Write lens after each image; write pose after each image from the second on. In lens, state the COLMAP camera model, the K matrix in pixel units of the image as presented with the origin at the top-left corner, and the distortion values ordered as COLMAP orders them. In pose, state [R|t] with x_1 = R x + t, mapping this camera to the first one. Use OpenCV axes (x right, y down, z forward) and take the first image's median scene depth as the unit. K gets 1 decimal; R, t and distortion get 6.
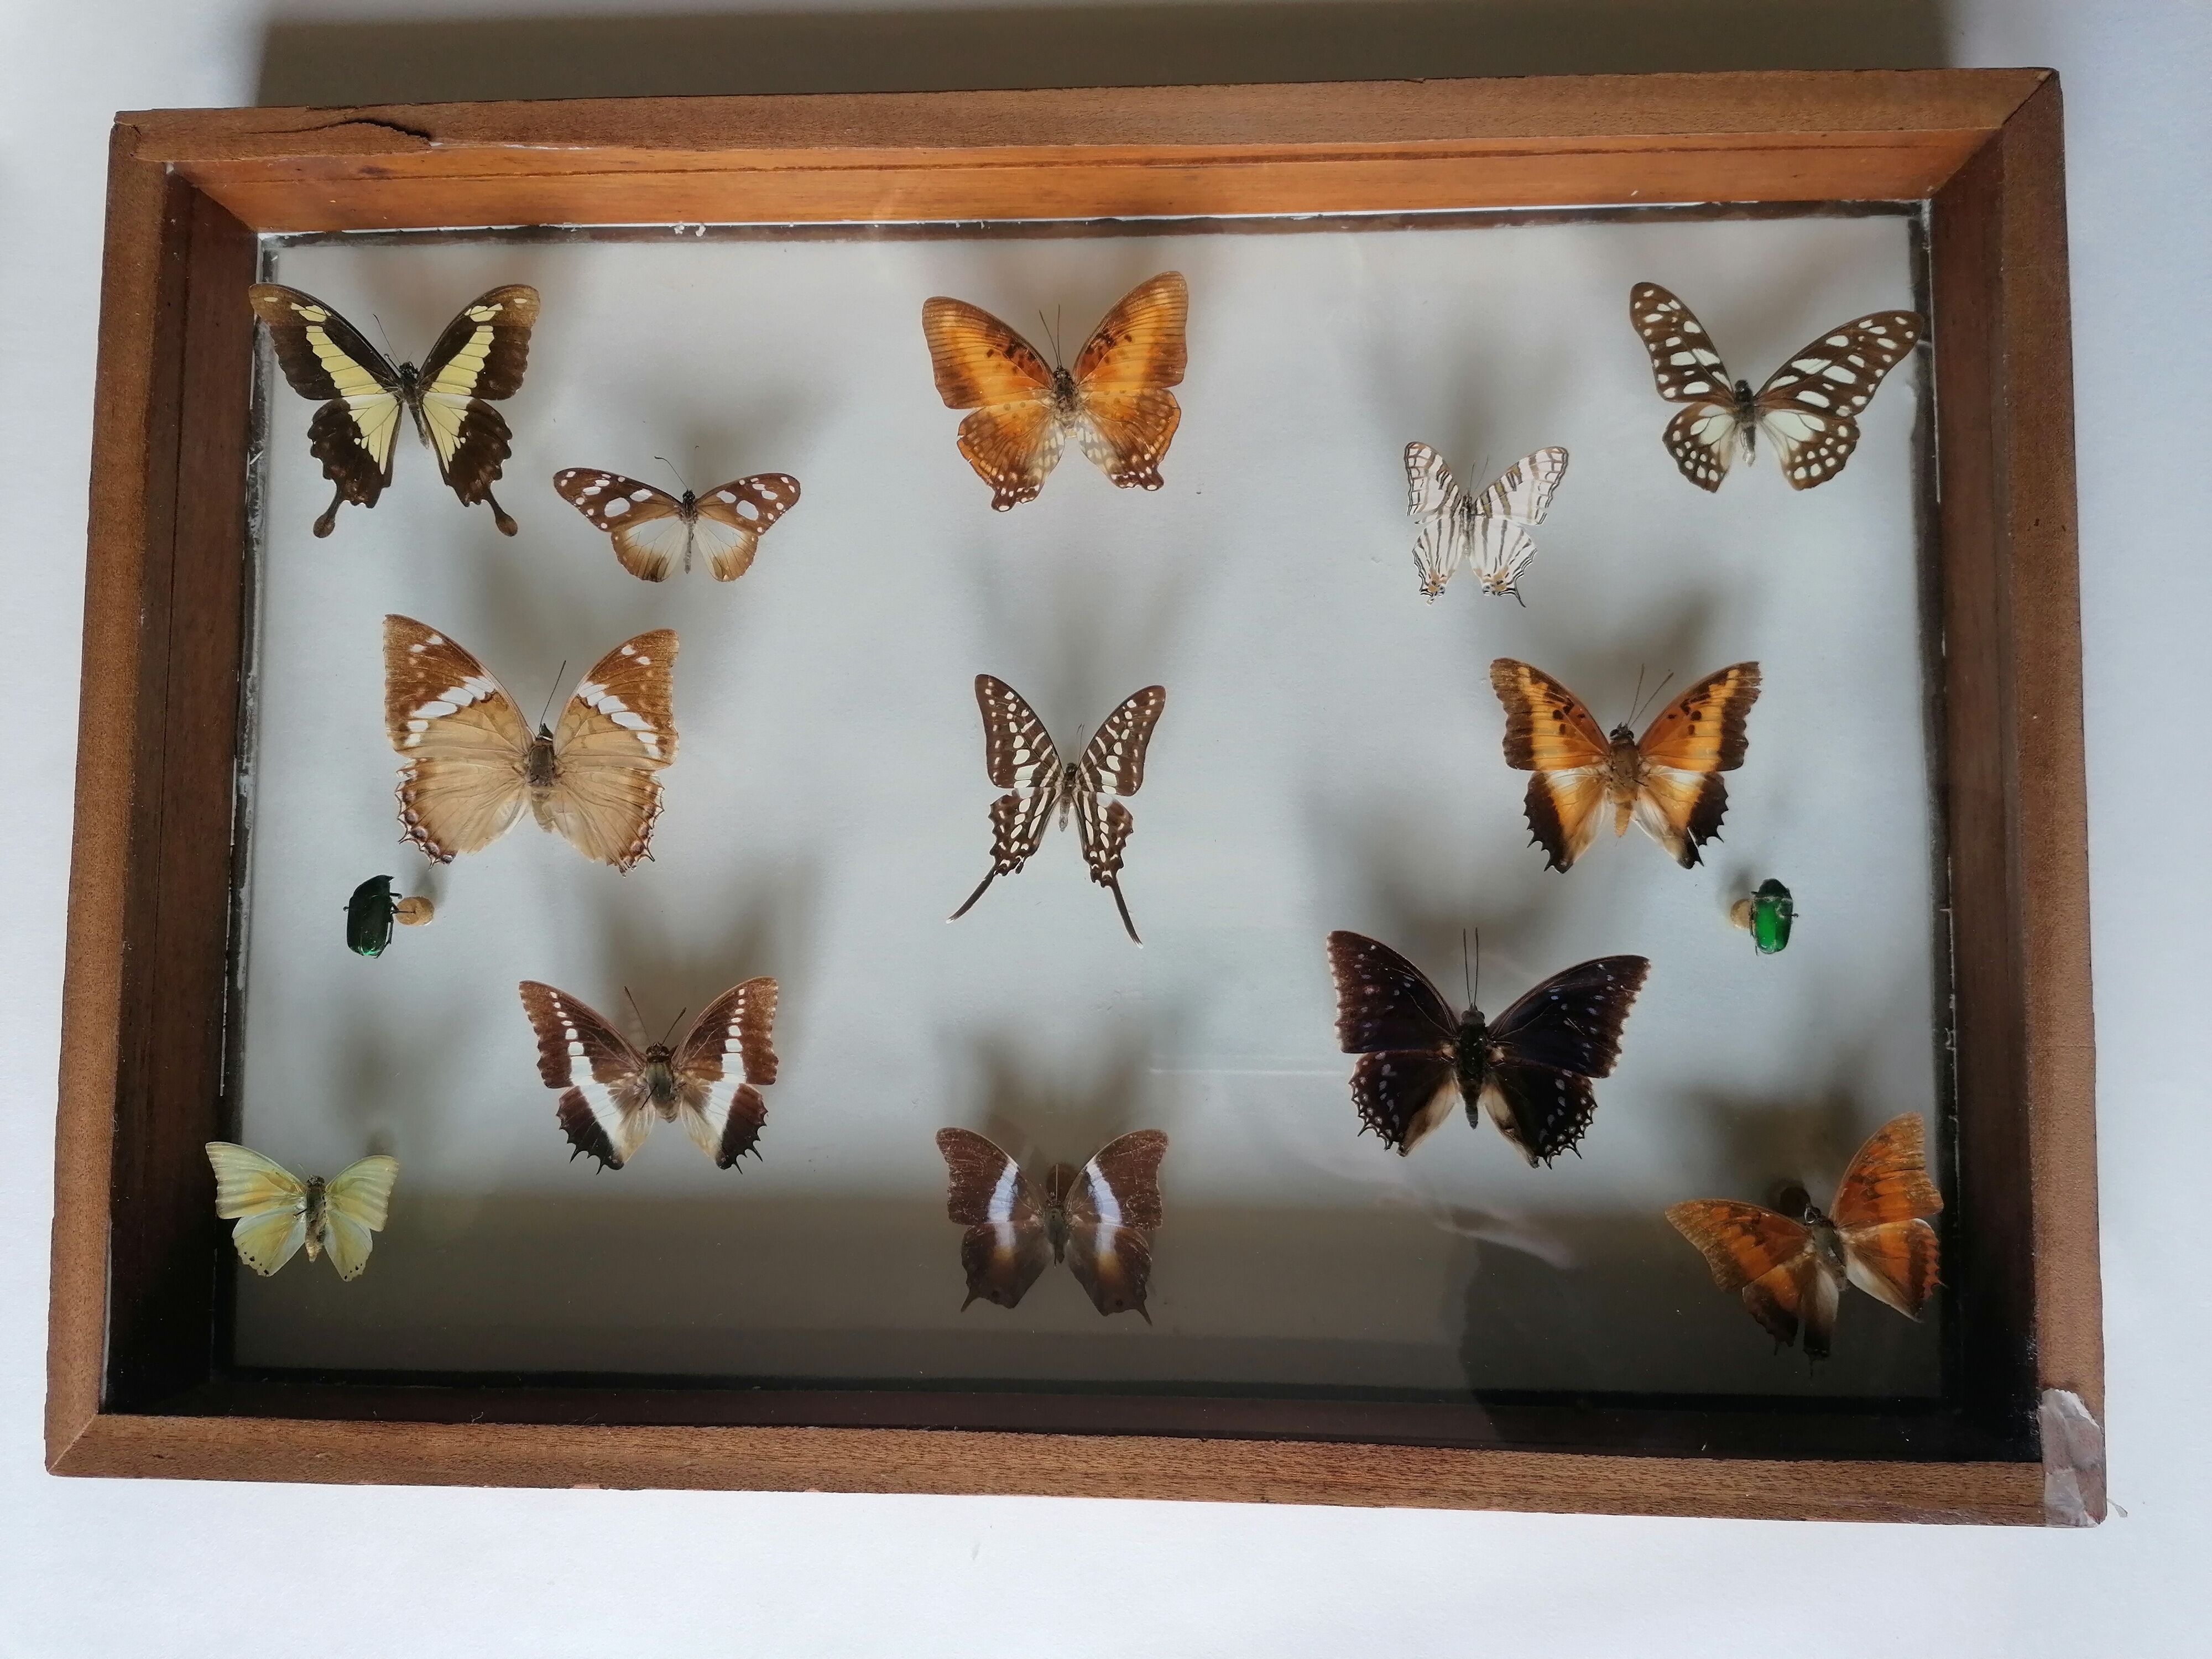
lens RADIAL K [[1664.3, 0, 1108.2], [0, 1664.3, 839.2], [0, 0, 1]] dist [0.116264, -0.168572]
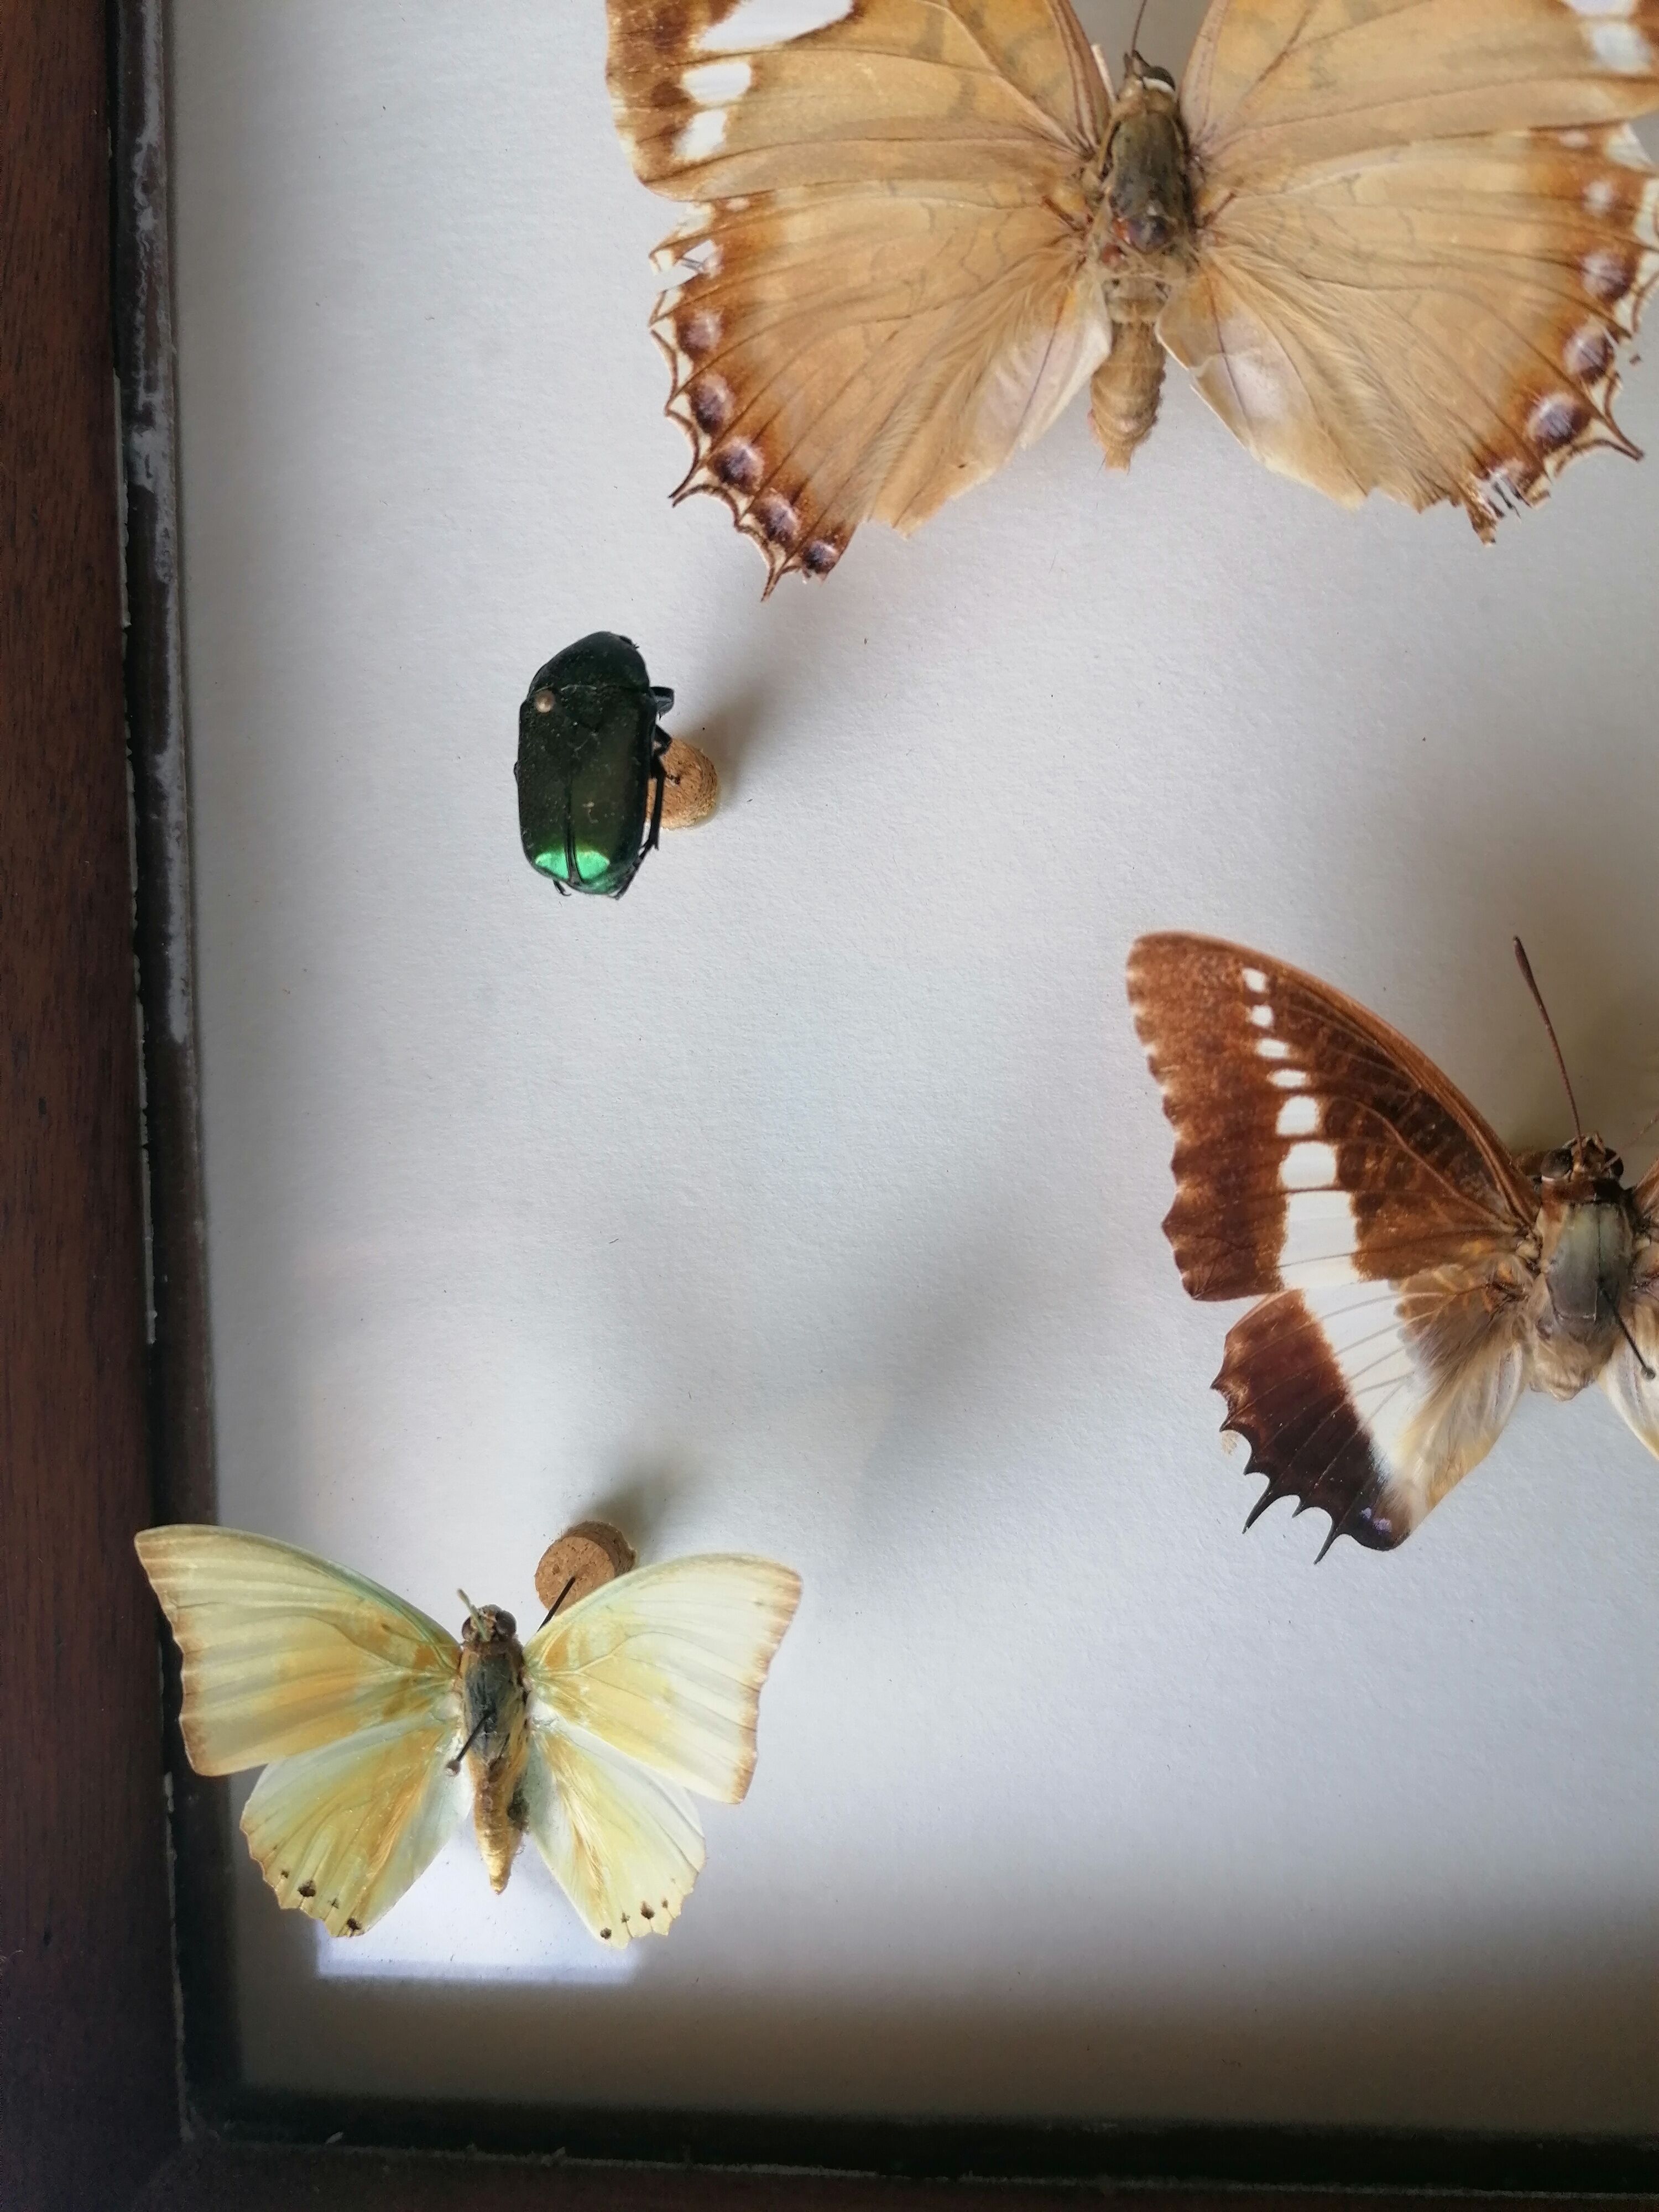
lens RADIAL K [[1748.2, 0, 846.5], [0, 1748.2, 1110.3], [0, 0, 1]] dist [0.060912, -0.118395]
pose [[0.997226, -0.041148, -0.062018, -0.381881], [0.045238, 0.996791, 0.066044, 0.092161], [0.059101, -0.068667, 0.995888, 0.699841]]
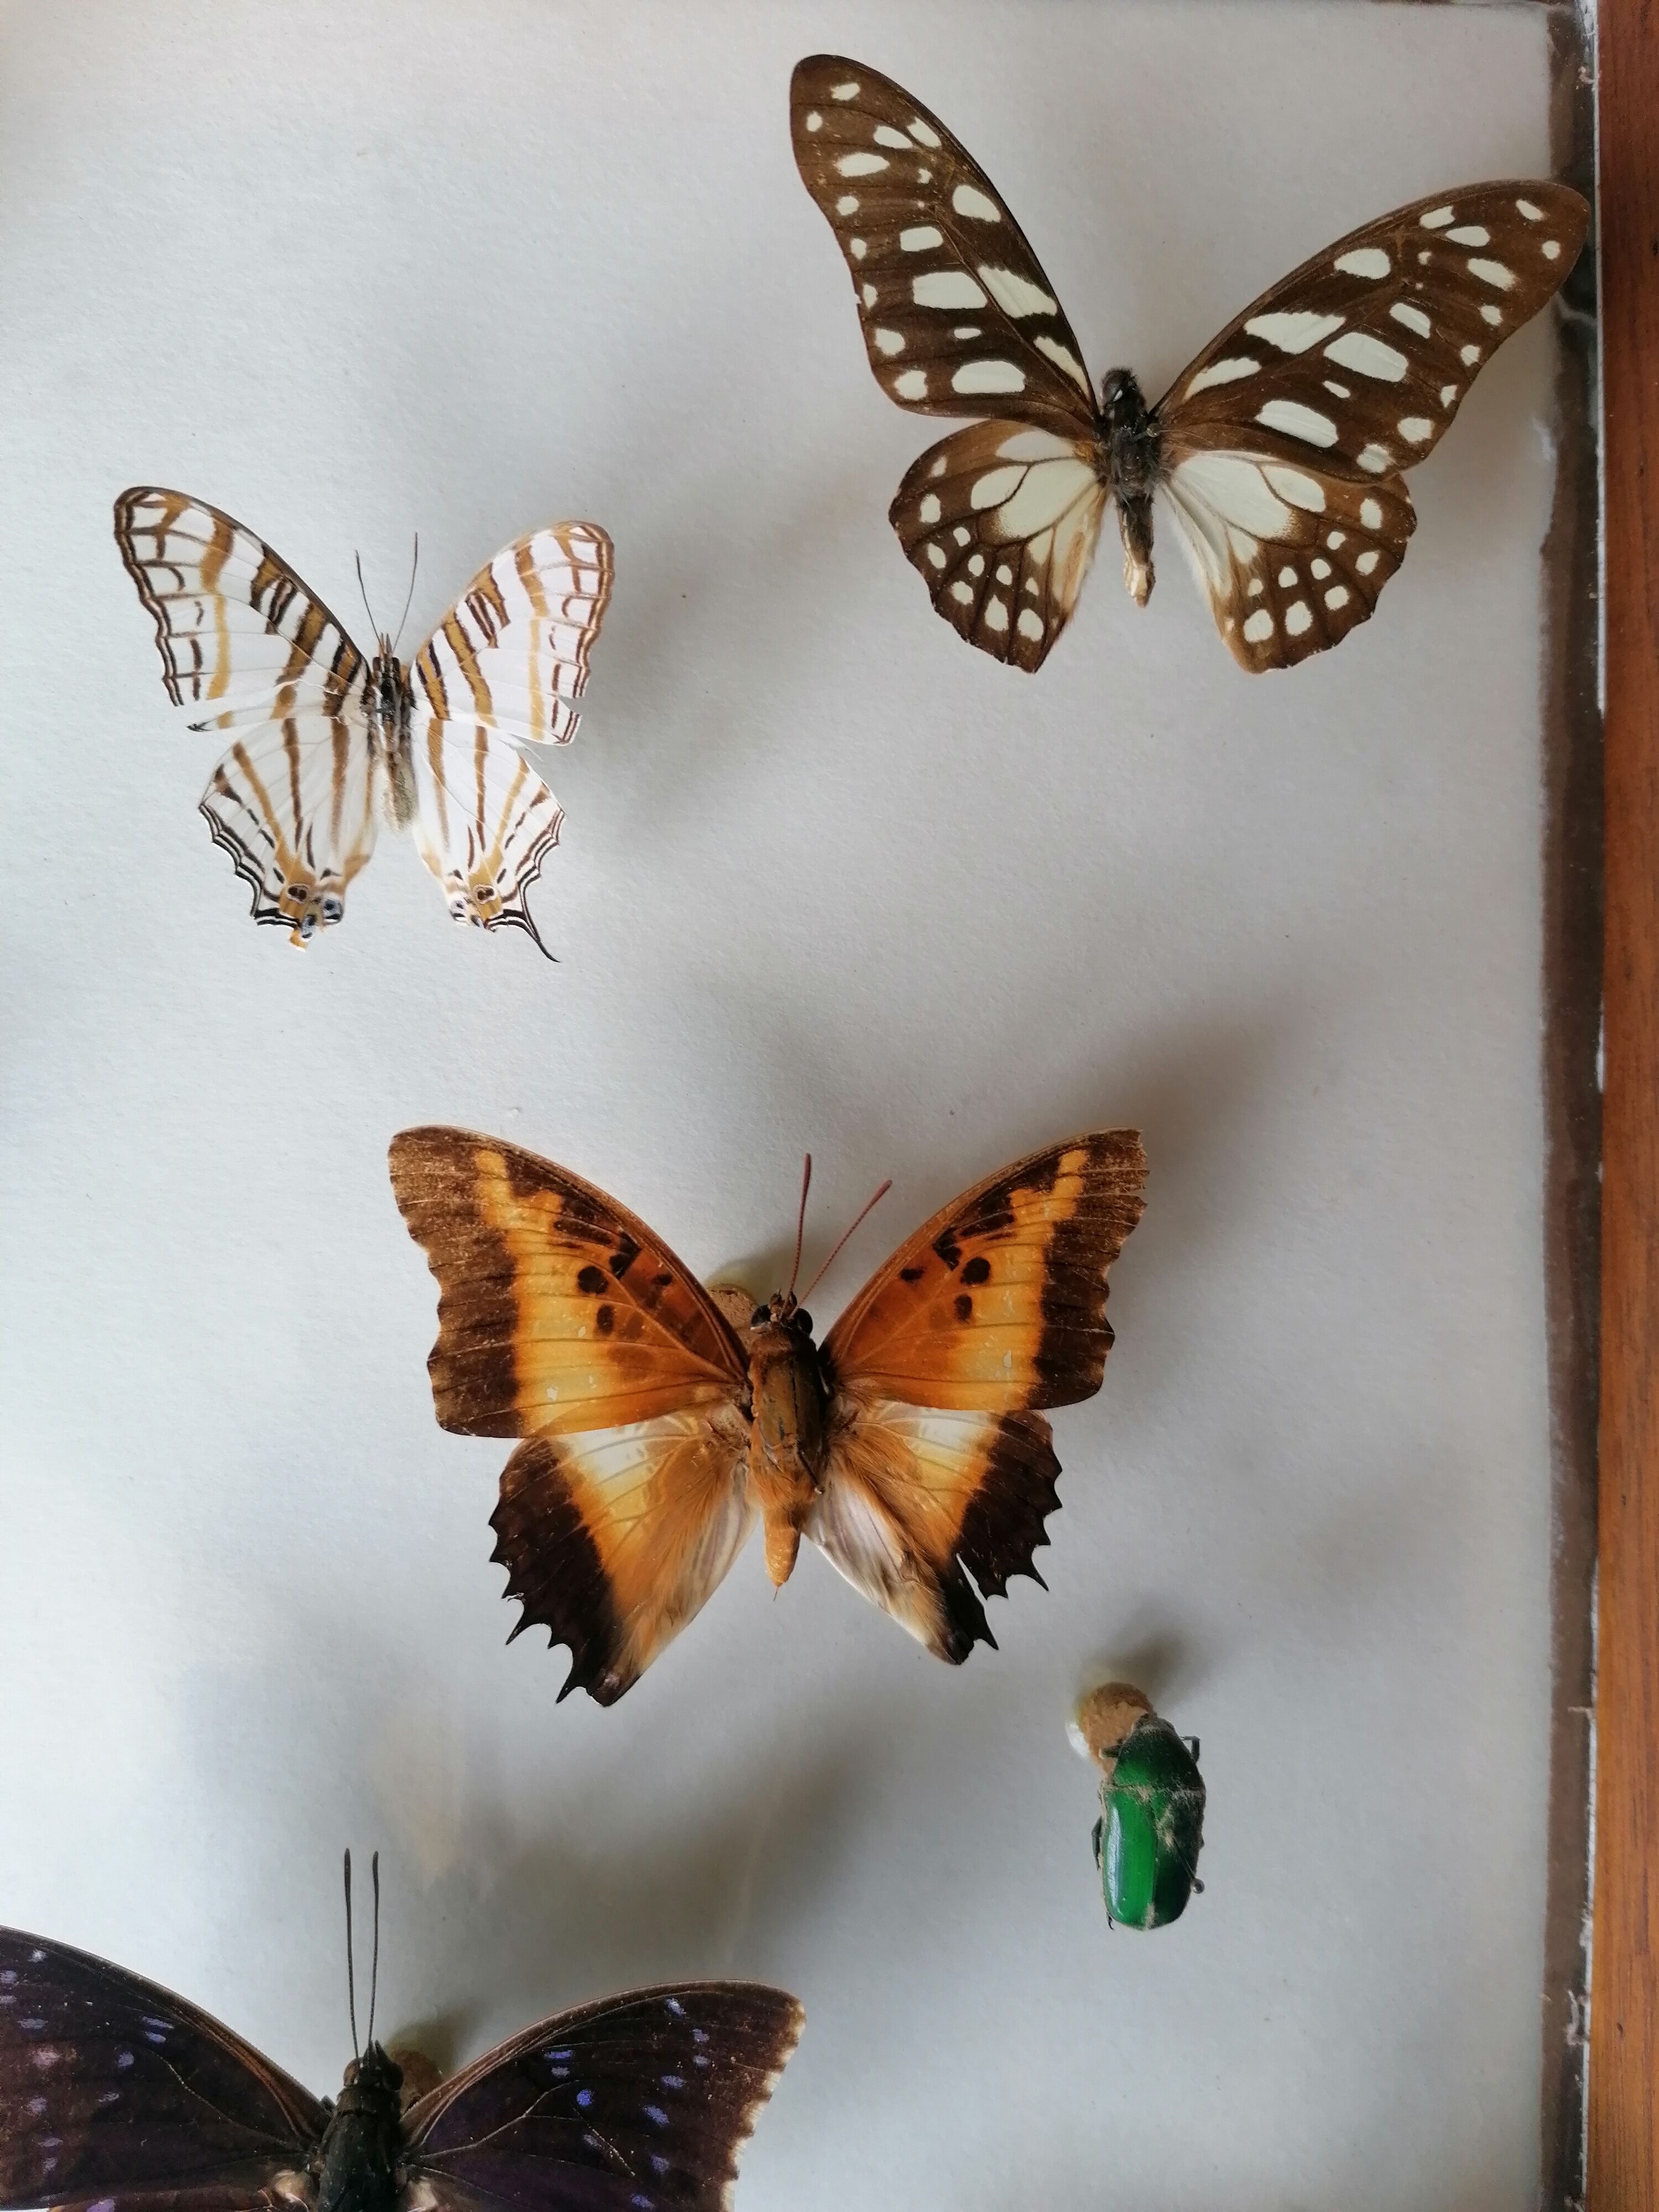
lens RADIAL K [[1708.3, 0, 839.2], [0, 1708.3, 1119.9], [0, 0, 1]] dist [0.078584, -0.143050]
pose [[0.996953, 0.006599, 0.077720, 0.286362], [-0.011559, 0.997913, 0.063531, -0.129952], [-0.077138, -0.064236, 0.994949, 0.619261]]
